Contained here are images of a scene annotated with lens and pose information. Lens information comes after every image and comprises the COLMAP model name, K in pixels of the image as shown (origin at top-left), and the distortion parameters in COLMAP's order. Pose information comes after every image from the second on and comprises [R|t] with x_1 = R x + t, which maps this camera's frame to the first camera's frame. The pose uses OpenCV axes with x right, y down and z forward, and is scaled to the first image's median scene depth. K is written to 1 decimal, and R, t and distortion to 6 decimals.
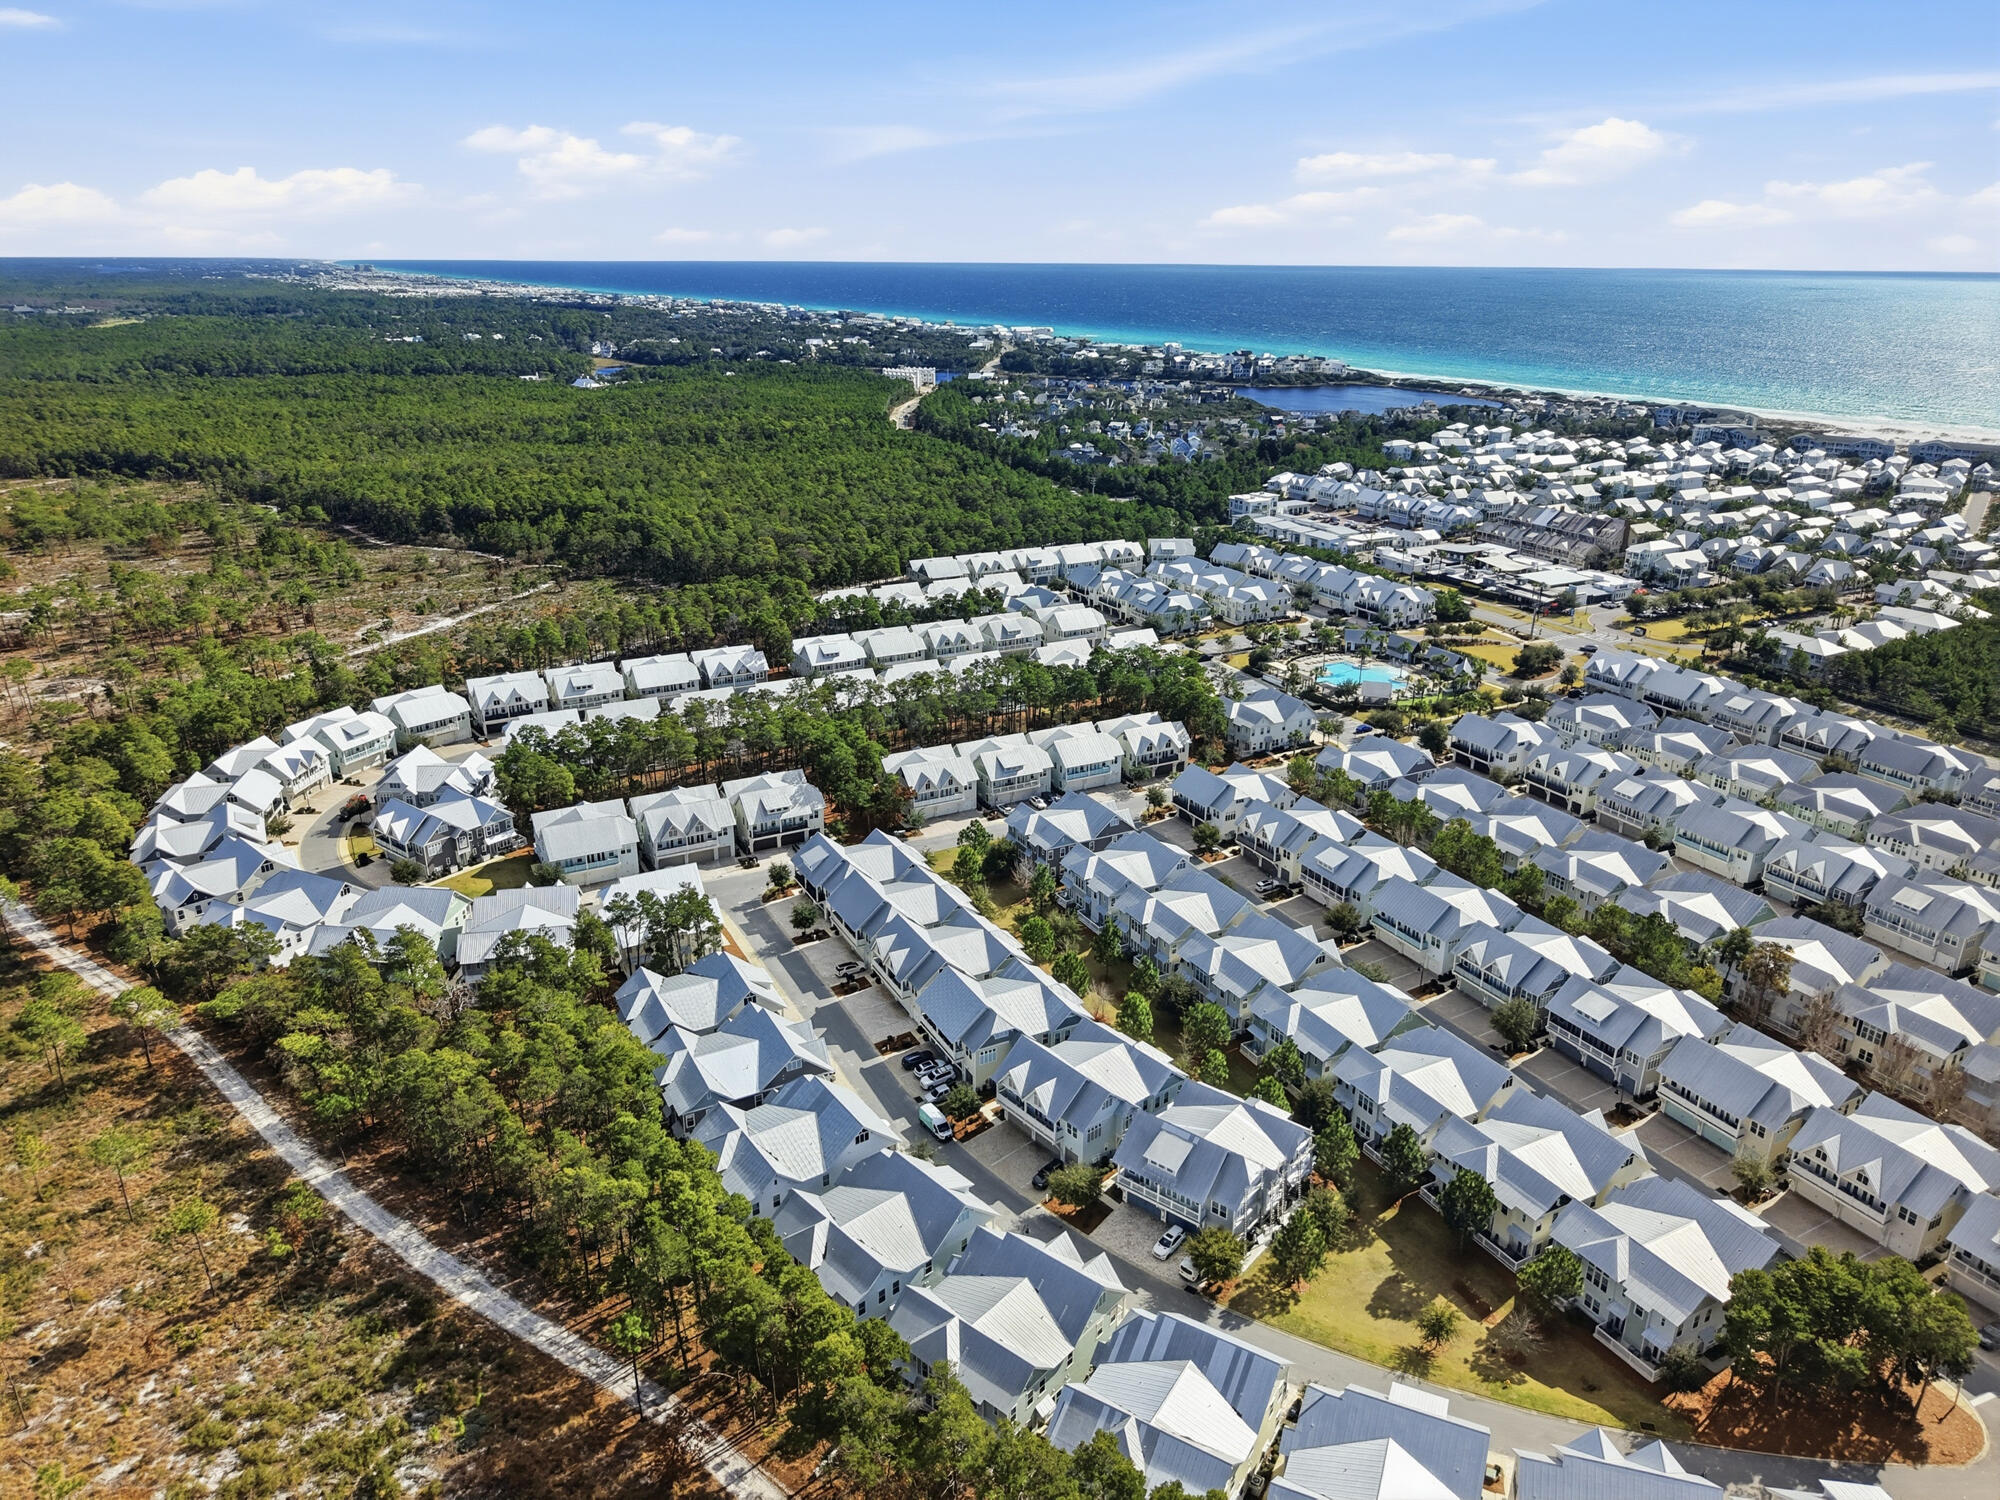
lens RADIAL K [[1421.2, 0, 1003.1], [0, 1421.2, 765.1], [0, 0, 1]] dist [0.034887, -0.007073]
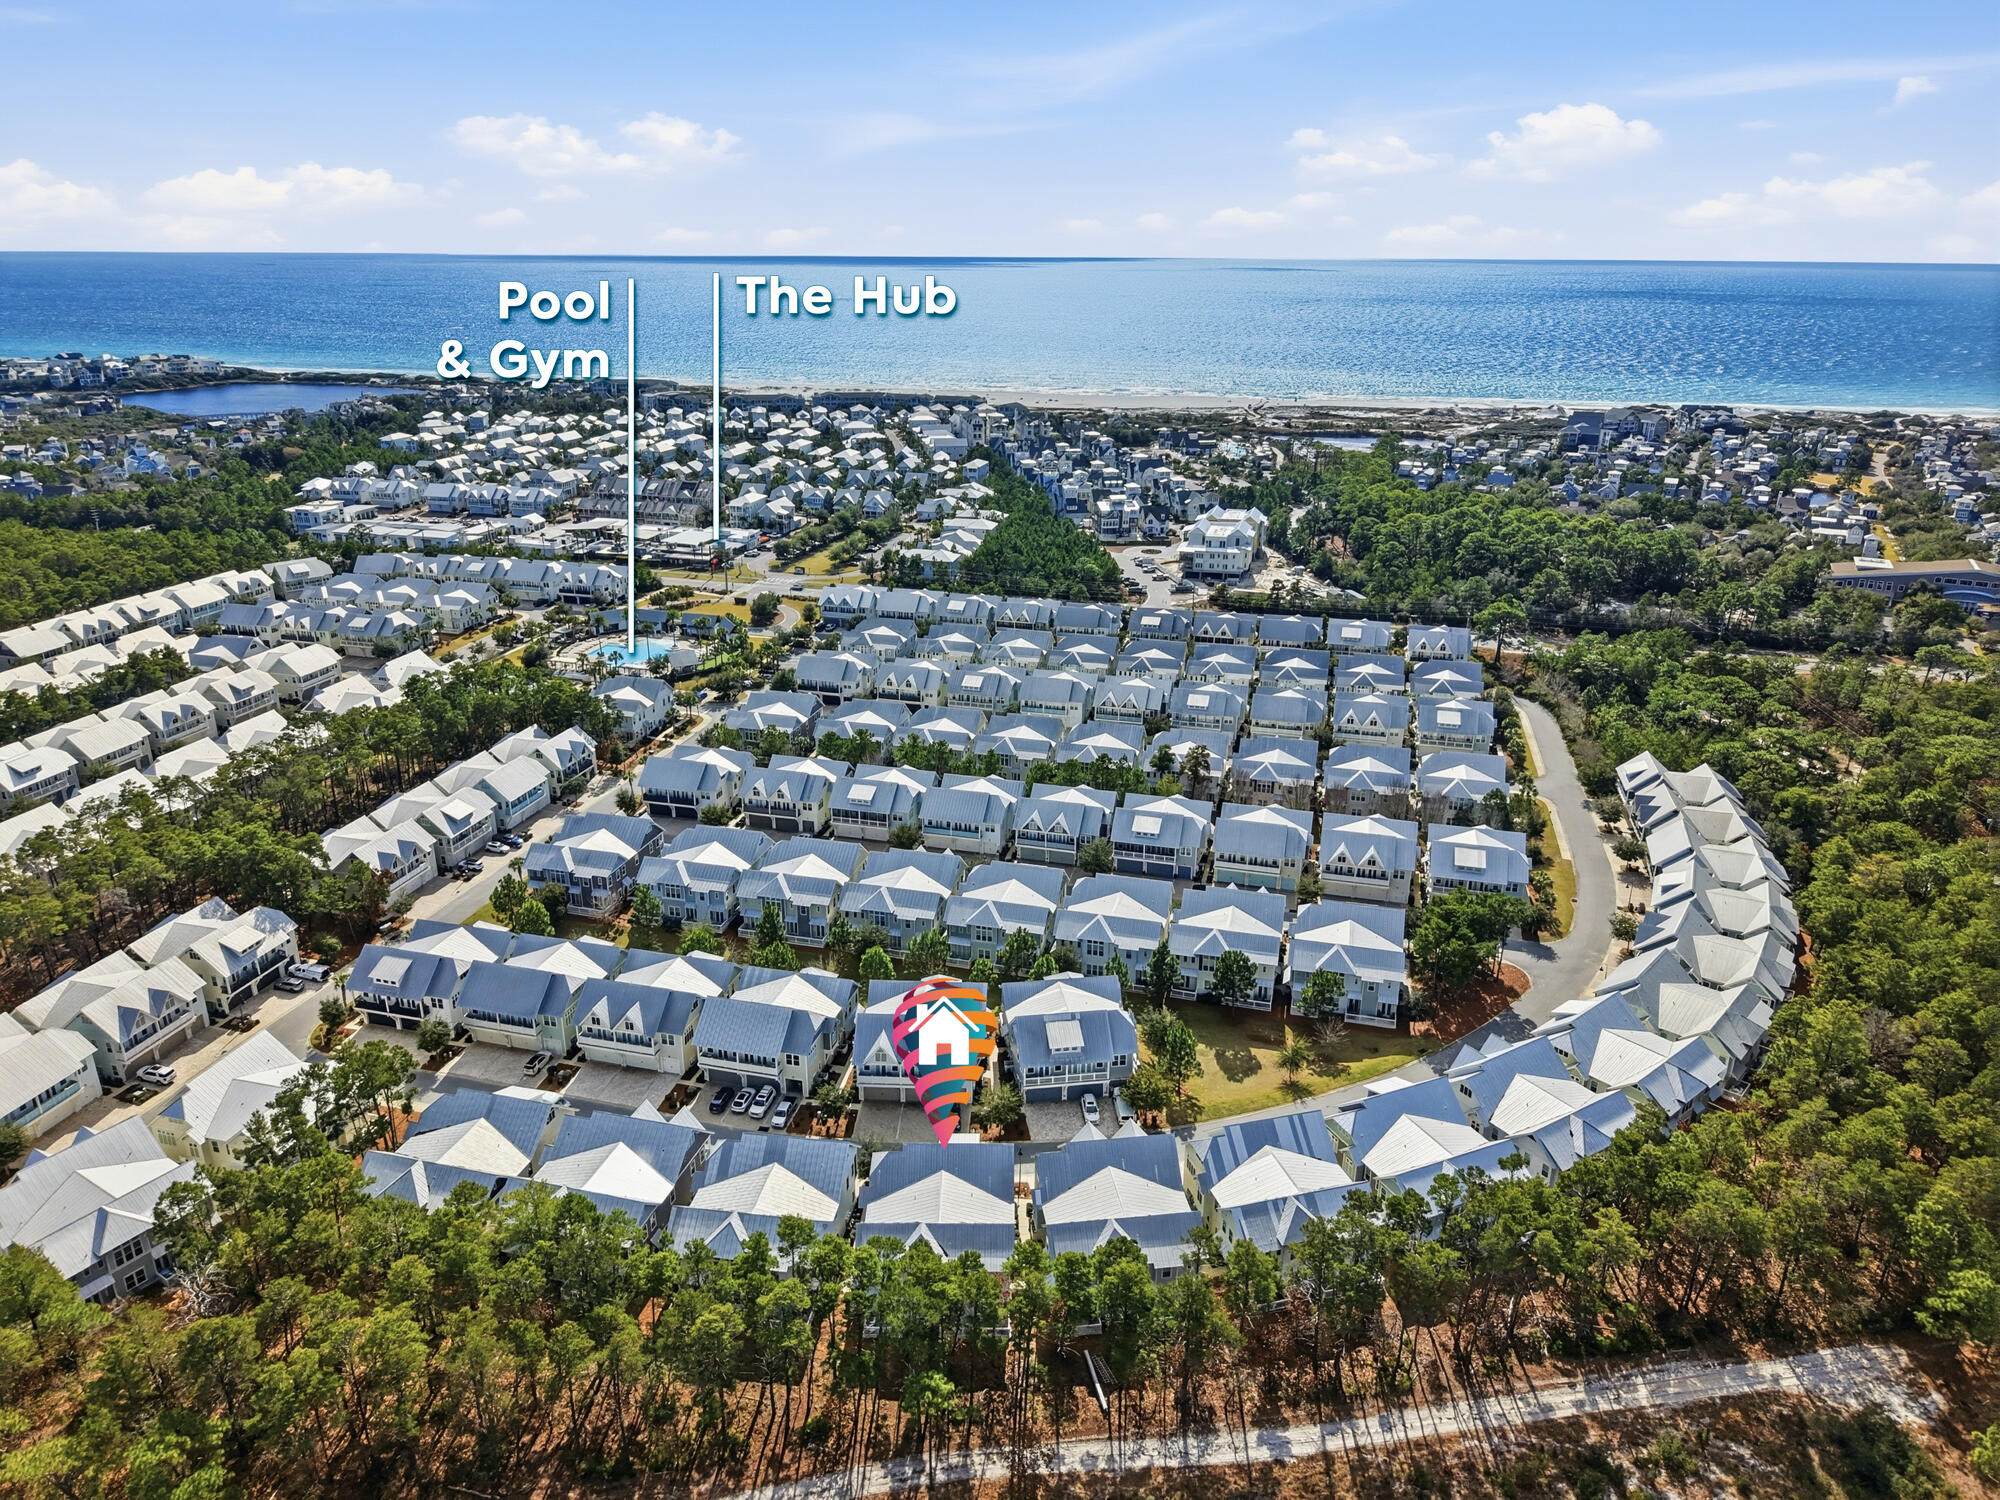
lens RADIAL K [[1421.2, 0, 999.4], [0, 1421.2, 737.9], [0, 0, 1]] dist [0.034887, -0.007073]
pose [[0.667739, -0.252849, 0.700137, -0.389529], [0.257616, 0.960919, 0.101333, -0.050597], [-0.698397, 0.112702, 0.706781, 0.120159]]
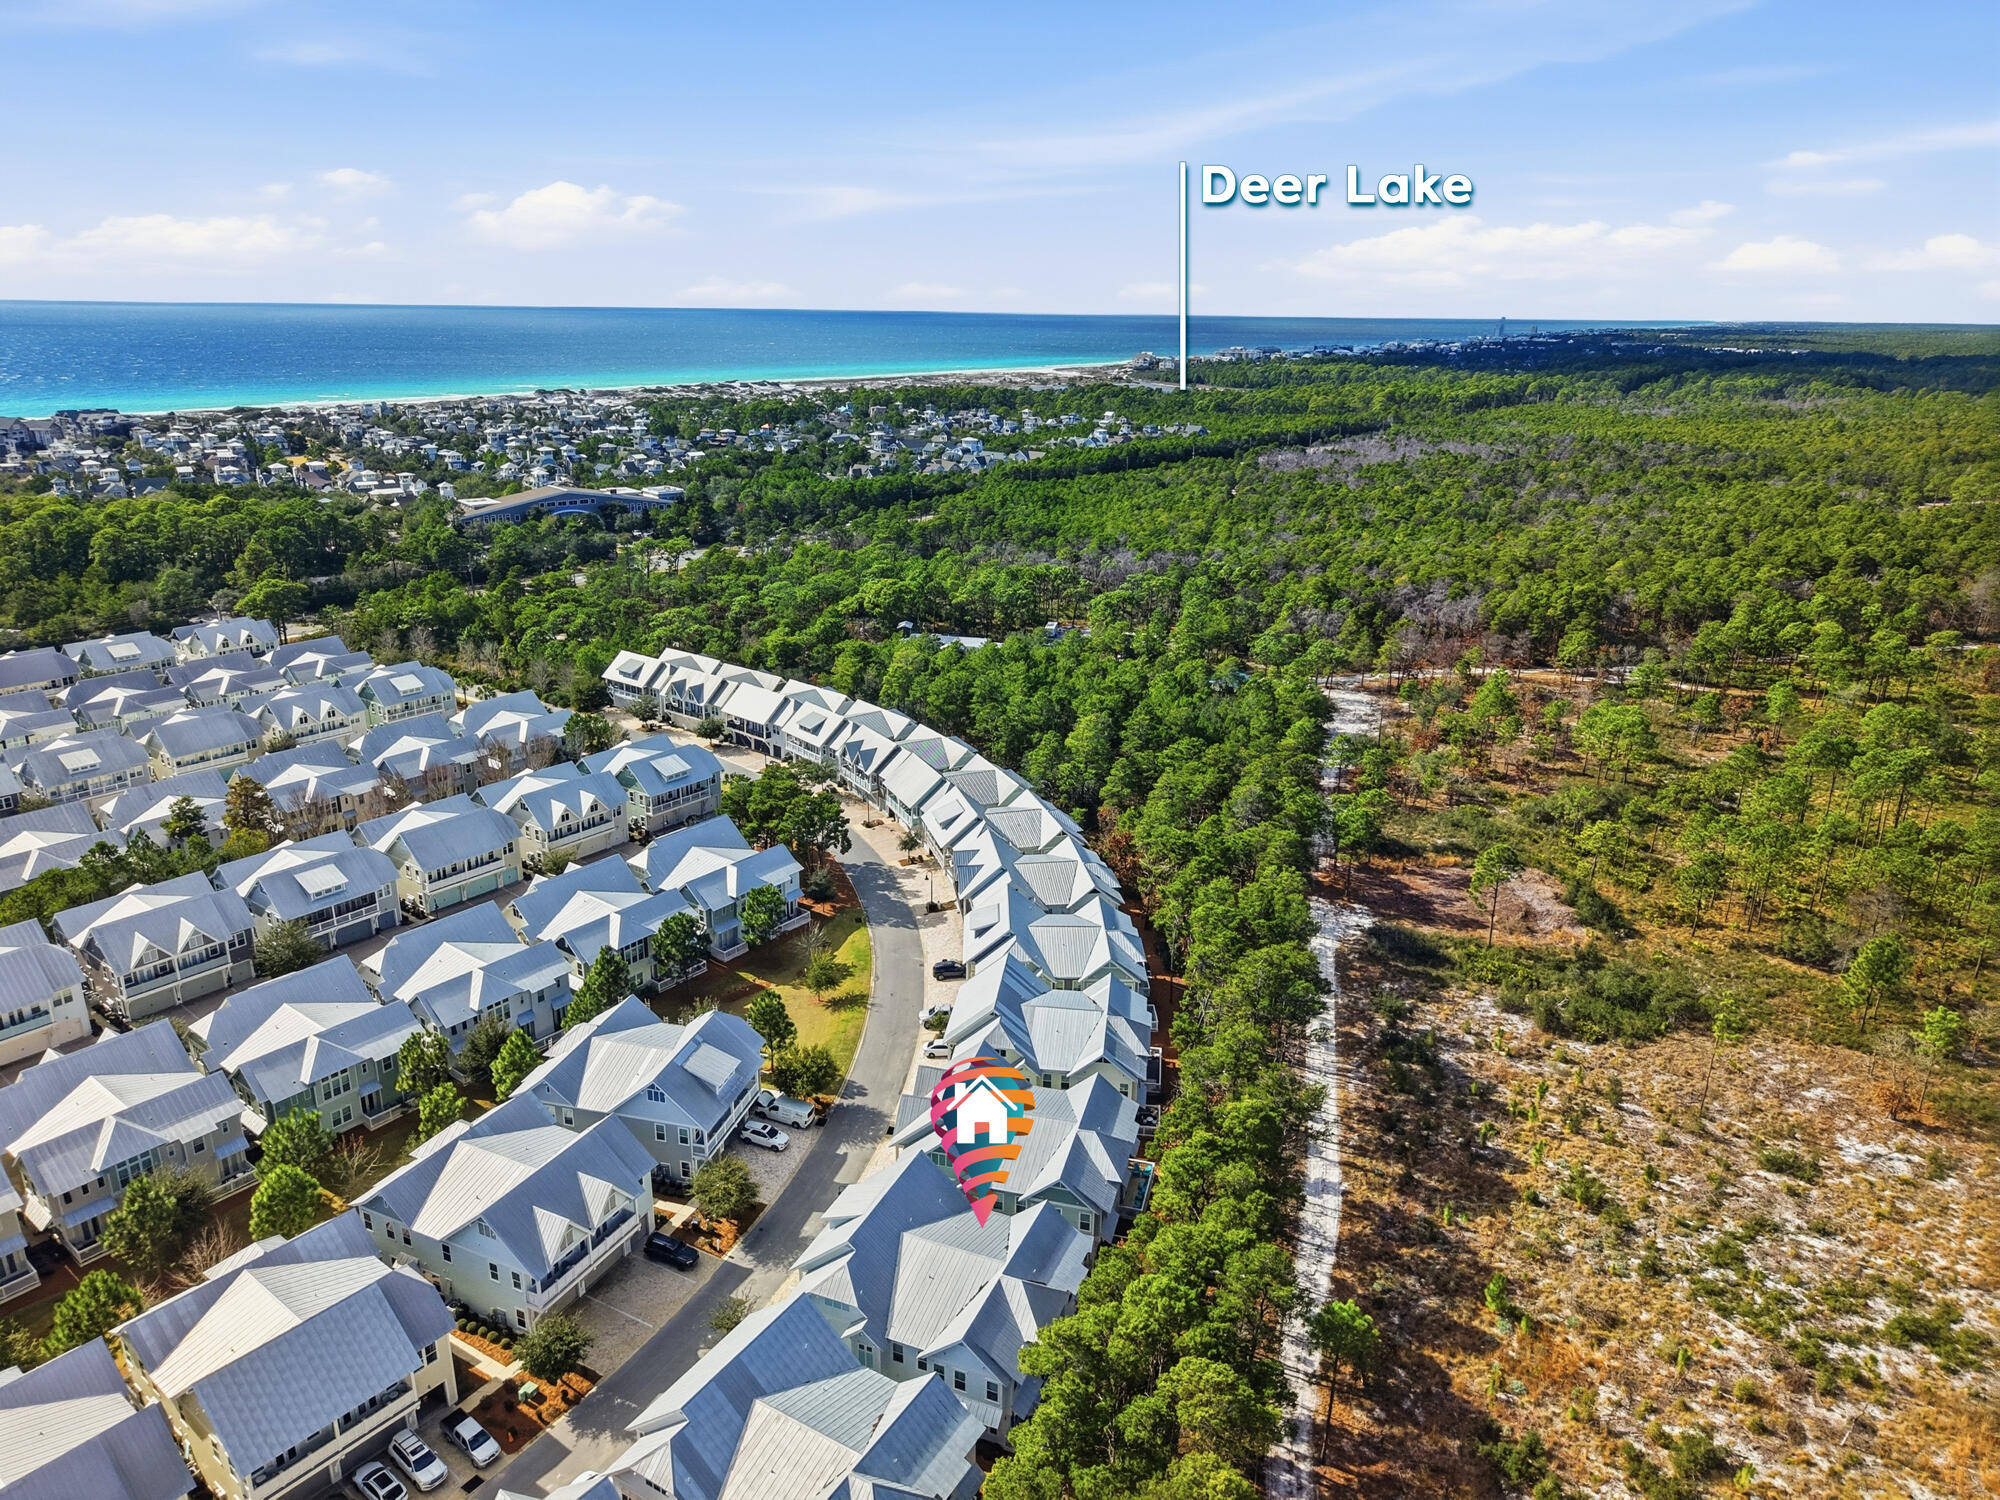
lens RADIAL K [[1421.2, 0, 1009.0], [0, 1421.2, 752.9], [0, 0, 1]] dist [0.034887, -0.007073]
pose [[-0.457721, -0.273654, 0.845935, -0.359319], [0.302450, 0.846787, 0.437580, -0.110945], [-0.836072, 0.456142, -0.304825, 0.613764]]
